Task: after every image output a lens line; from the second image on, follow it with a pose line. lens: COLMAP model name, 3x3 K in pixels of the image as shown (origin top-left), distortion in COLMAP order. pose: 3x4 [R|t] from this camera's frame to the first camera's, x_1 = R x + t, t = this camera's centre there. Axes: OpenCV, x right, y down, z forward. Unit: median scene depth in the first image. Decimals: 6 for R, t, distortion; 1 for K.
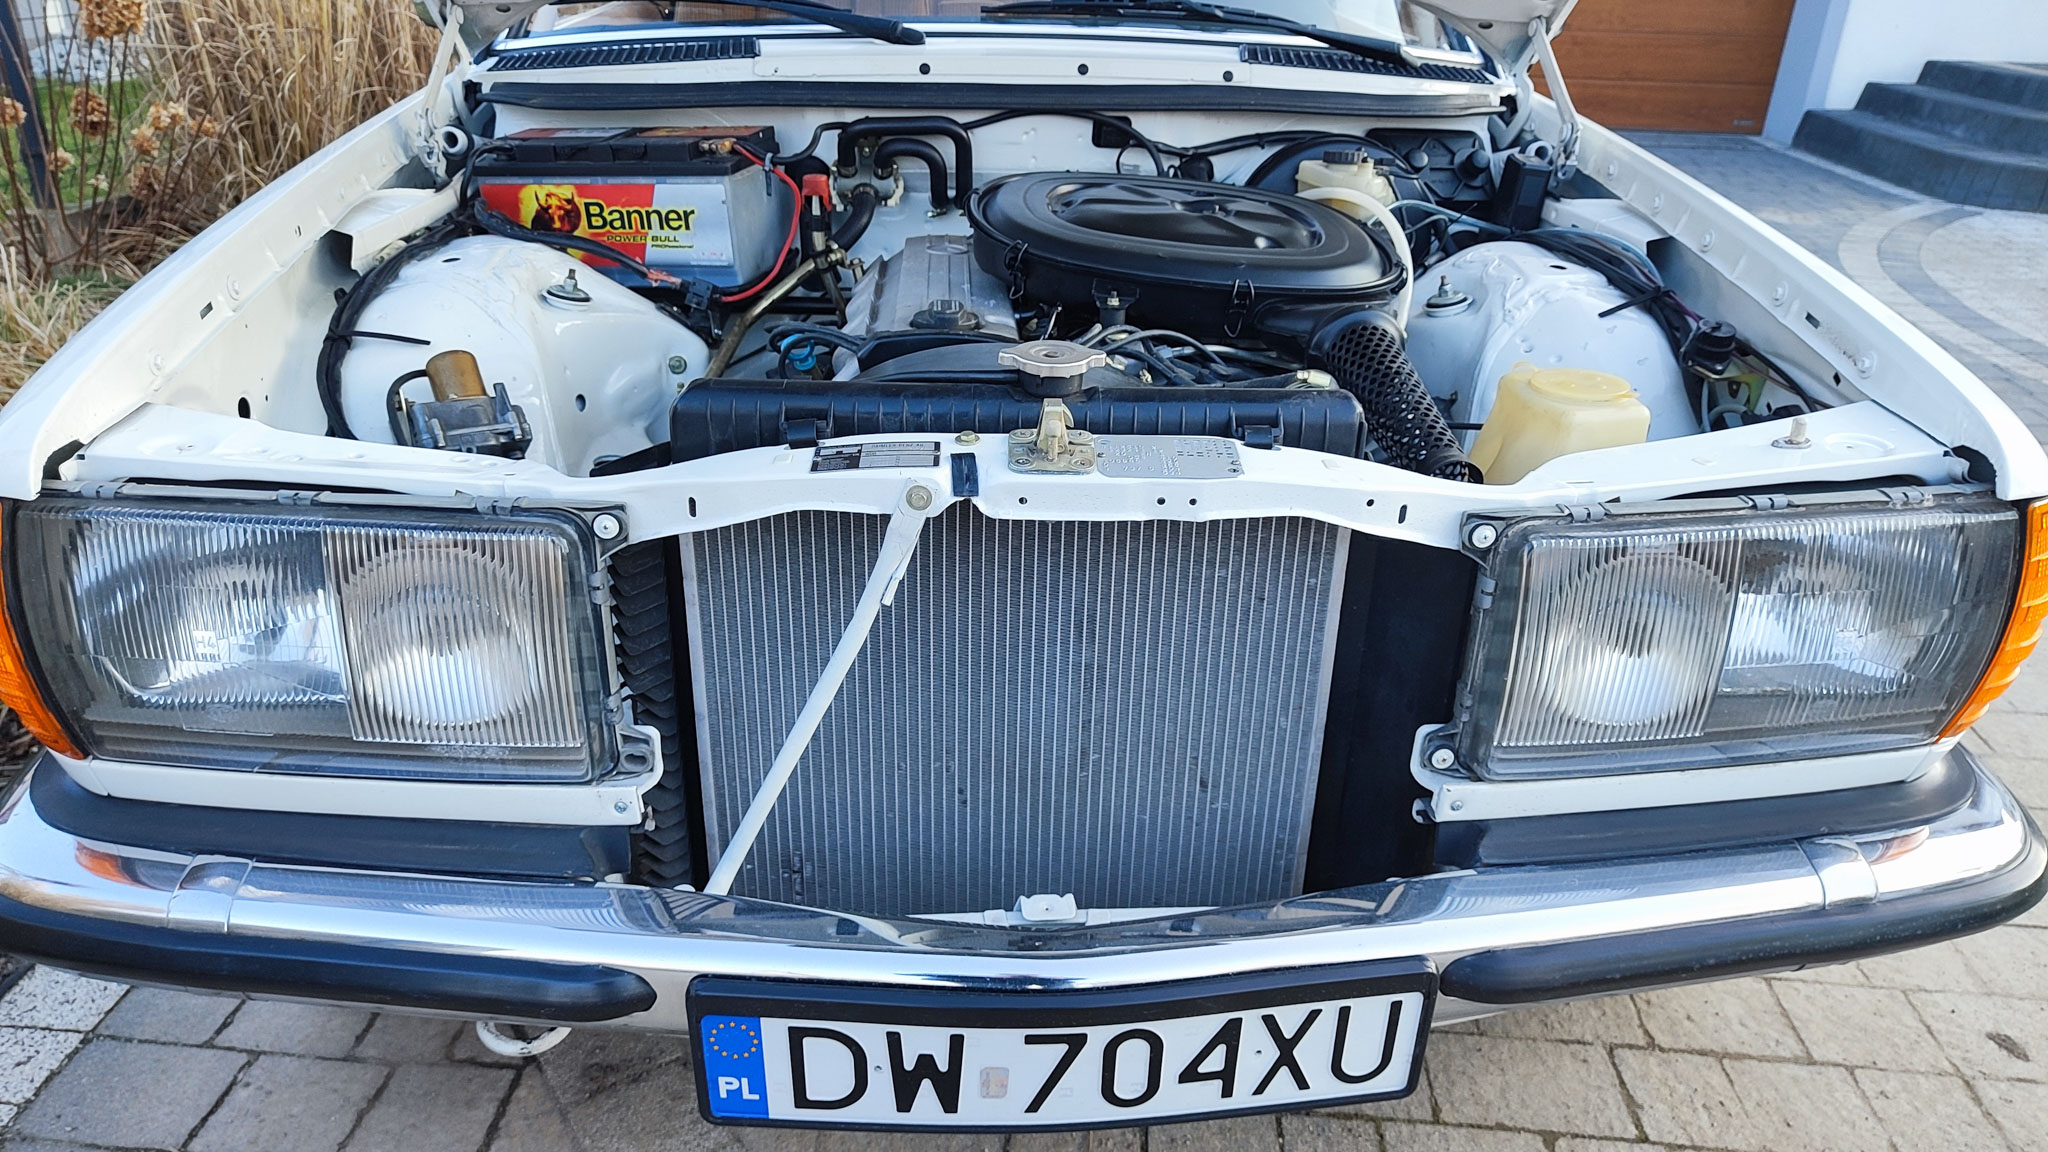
lens RADIAL K [[1377.3, 0, 1024.0], [0, 1377.3, 576.0], [0, 0, 1]] dist [0.005858, -0.000027]
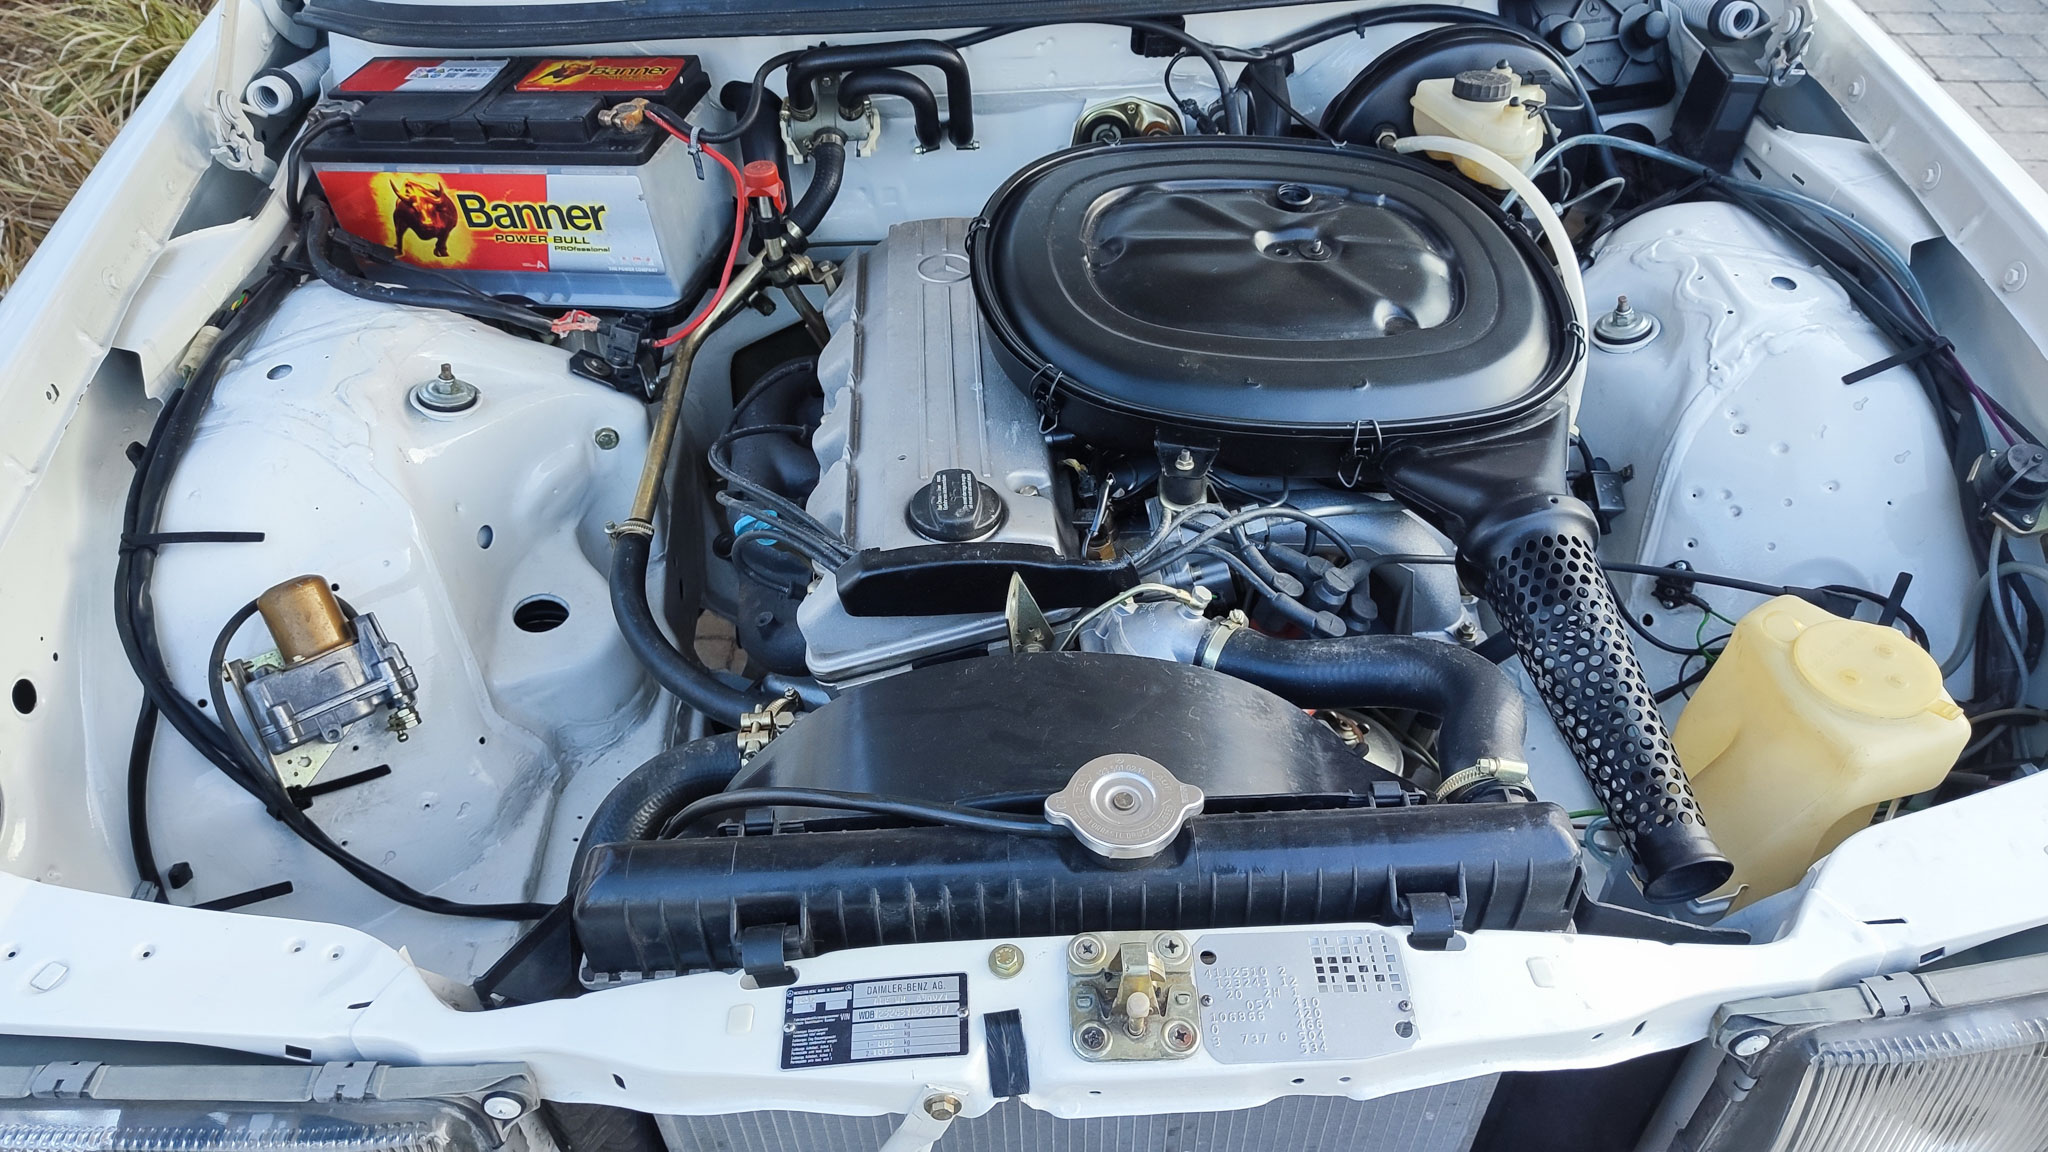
lens RADIAL K [[1377.3, 0, 1024.0], [0, 1377.3, 576.0], [0, 0, 1]] dist [0.005858, -0.000027]
pose [[0.998741, -0.045545, -0.021035, -0.005453], [0.049641, 0.957768, 0.283224, -0.281869], [0.007247, -0.283912, 0.958823, 0.235542]]
